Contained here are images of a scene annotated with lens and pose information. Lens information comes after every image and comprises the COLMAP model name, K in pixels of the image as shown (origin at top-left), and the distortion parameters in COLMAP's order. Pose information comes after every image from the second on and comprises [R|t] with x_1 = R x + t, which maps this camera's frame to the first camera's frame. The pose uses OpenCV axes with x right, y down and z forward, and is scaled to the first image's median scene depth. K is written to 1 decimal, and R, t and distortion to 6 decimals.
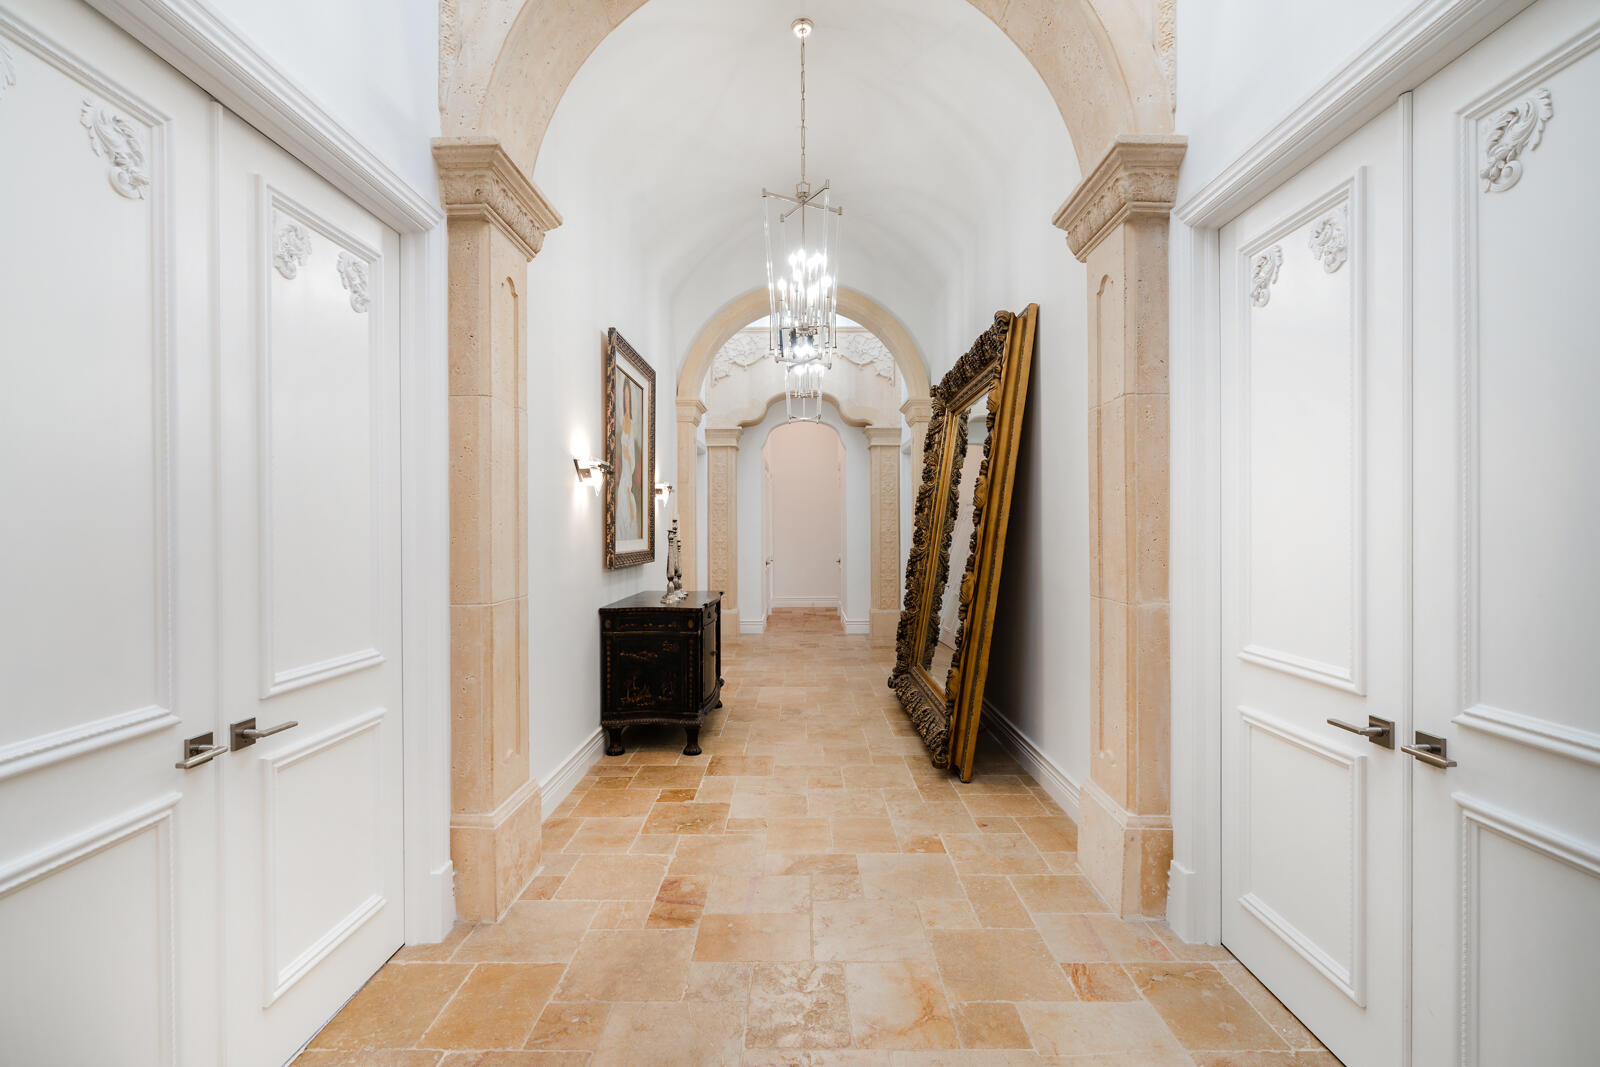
lens RADIAL K [[730.9, 0, 798.5], [0, 730.9, 531.5], [0, 0, 1]] dist [-0.002920, -0.000259]
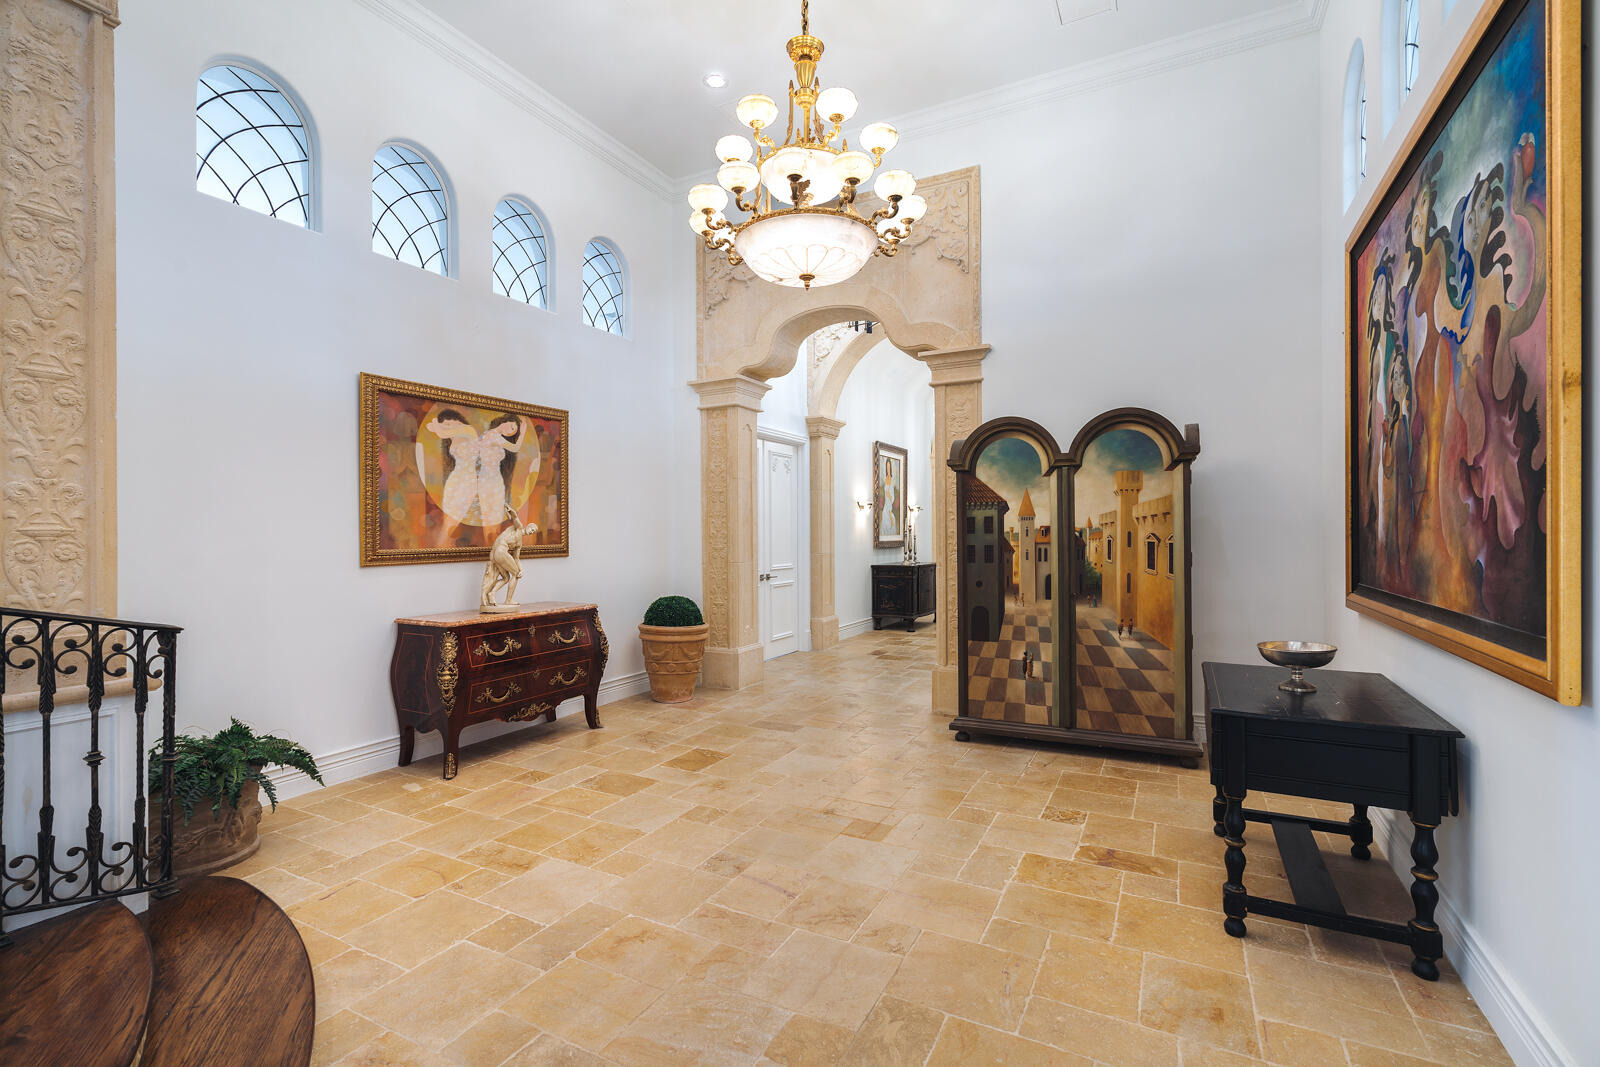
lens RADIAL K [[730.9, 0, 800.3], [0, 730.9, 528.6], [0, 0, 1]] dist [-0.002920, -0.000259]
pose [[0.889795, -0.000753, -0.456360, 0.565489], [-0.000265, 0.999998, -0.002167, -0.003825], [0.456361, 0.002049, 0.889792, -1.119289]]
